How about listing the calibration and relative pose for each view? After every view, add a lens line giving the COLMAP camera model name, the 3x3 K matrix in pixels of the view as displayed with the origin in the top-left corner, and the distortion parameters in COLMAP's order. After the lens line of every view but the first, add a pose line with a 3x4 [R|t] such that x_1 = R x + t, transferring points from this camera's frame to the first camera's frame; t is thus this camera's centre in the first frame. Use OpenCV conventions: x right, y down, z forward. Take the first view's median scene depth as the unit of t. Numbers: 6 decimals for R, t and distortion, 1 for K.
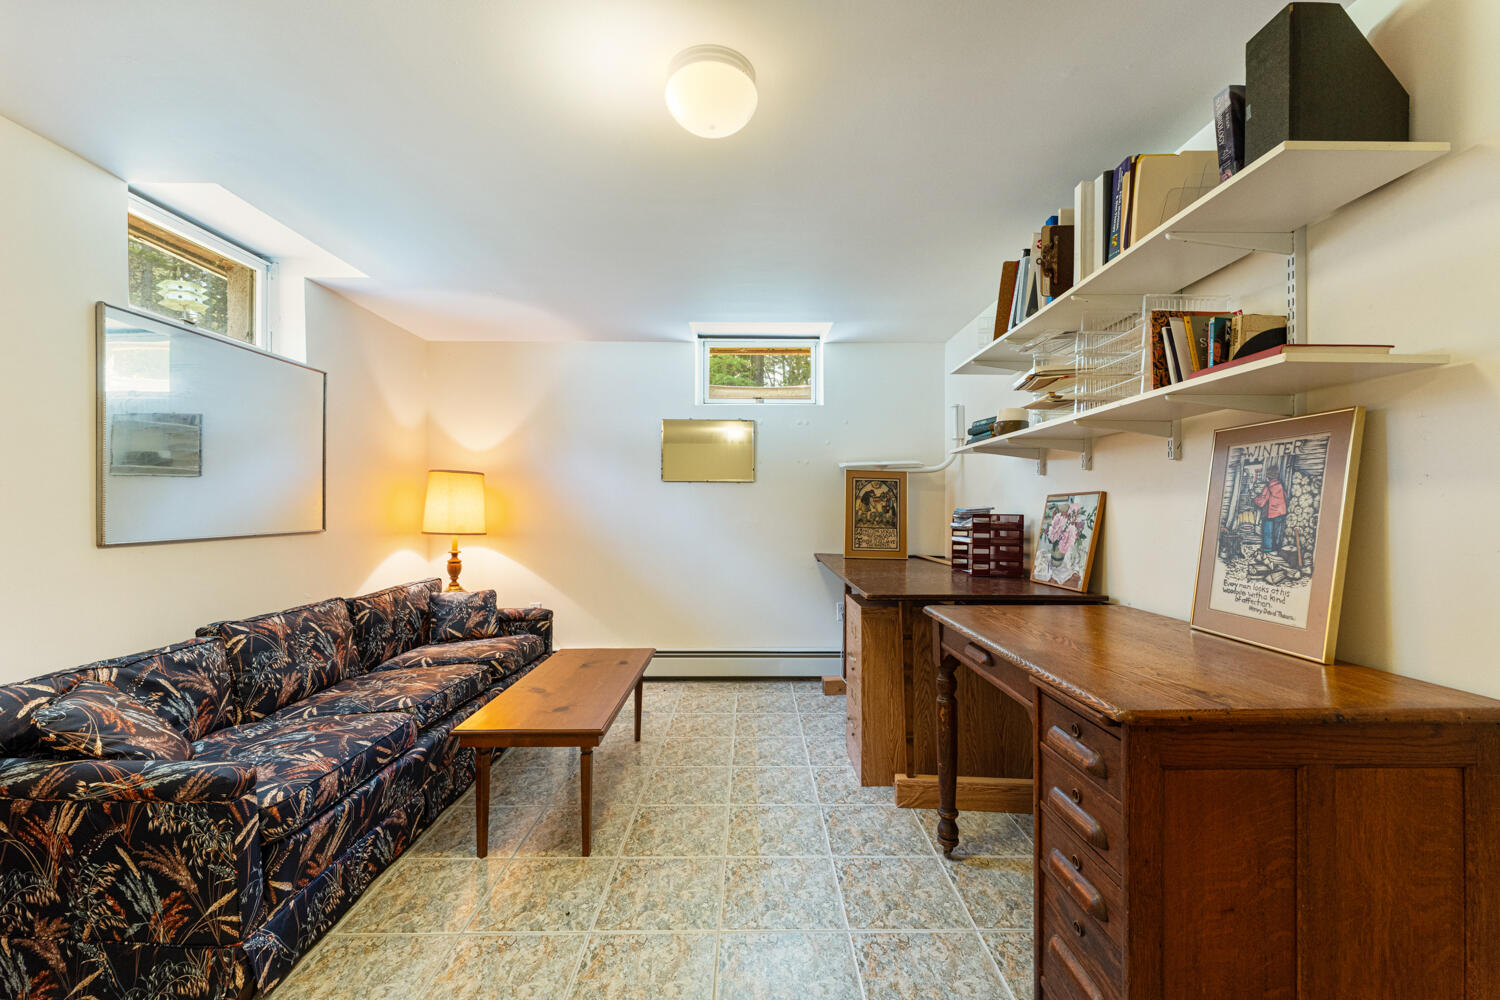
lens RADIAL K [[604.2, 0, 750.8], [0, 604.2, 505.5], [0, 0, 1]] dist [-0.002021, -0.000190]
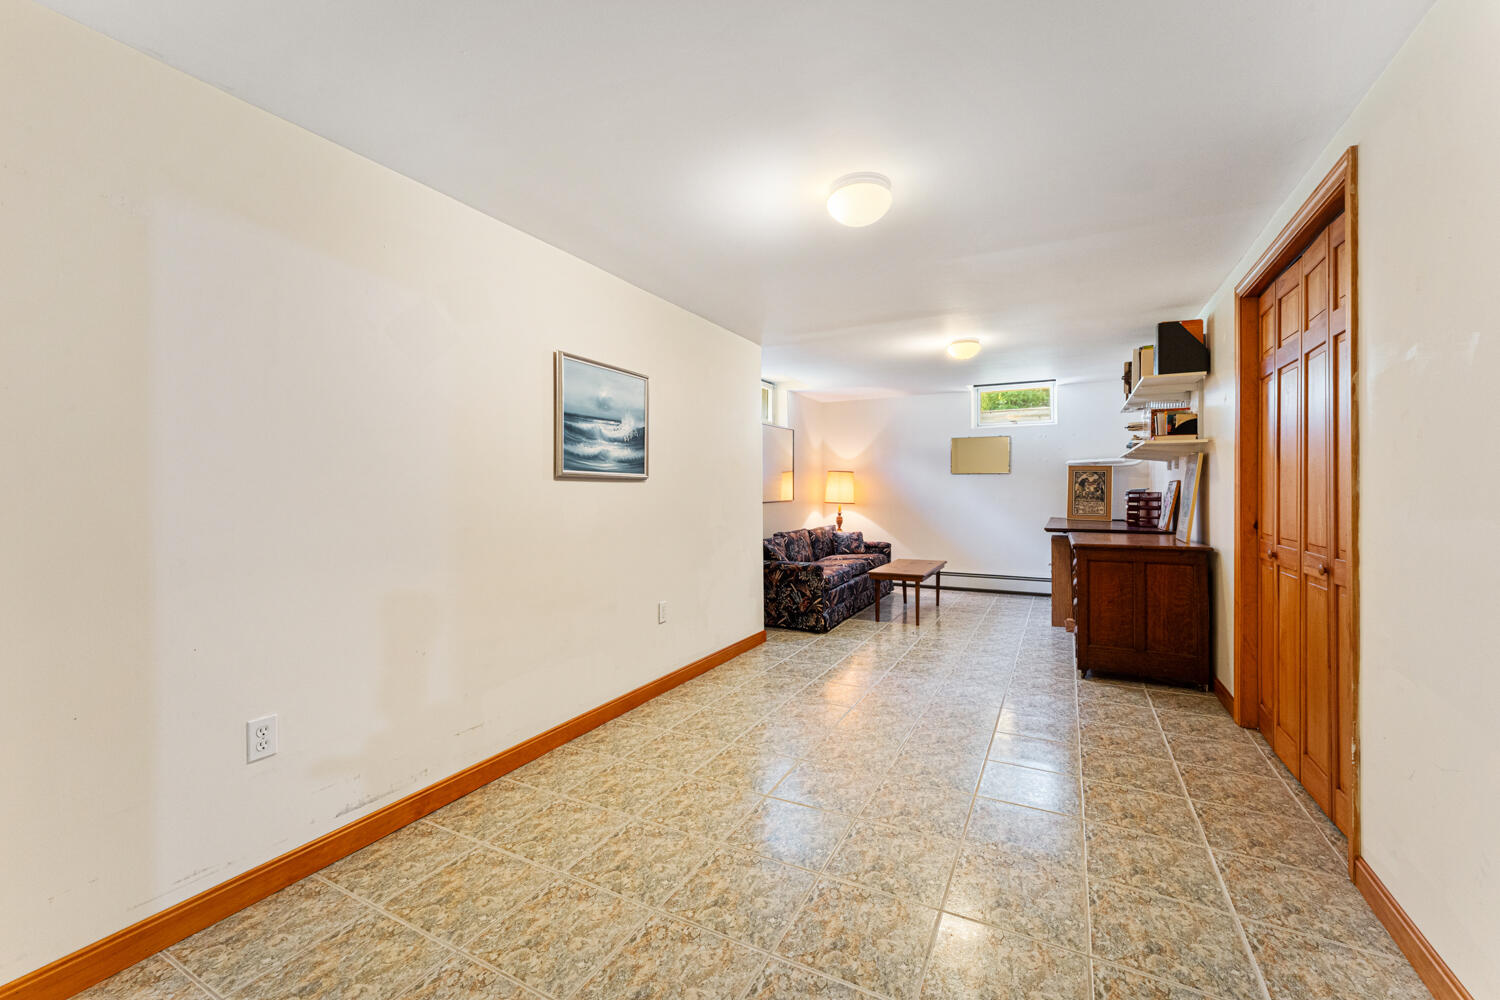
lens RADIAL K [[604.2, 0, 748.9], [0, 604.2, 492.0], [0, 0, 1]] dist [-0.002021, -0.000190]
pose [[0.886486, -0.002250, -0.462750, 0.167937], [0.005518, 0.999968, 0.005709, -0.002233], [0.462722, -0.007614, 0.886471, -0.959137]]
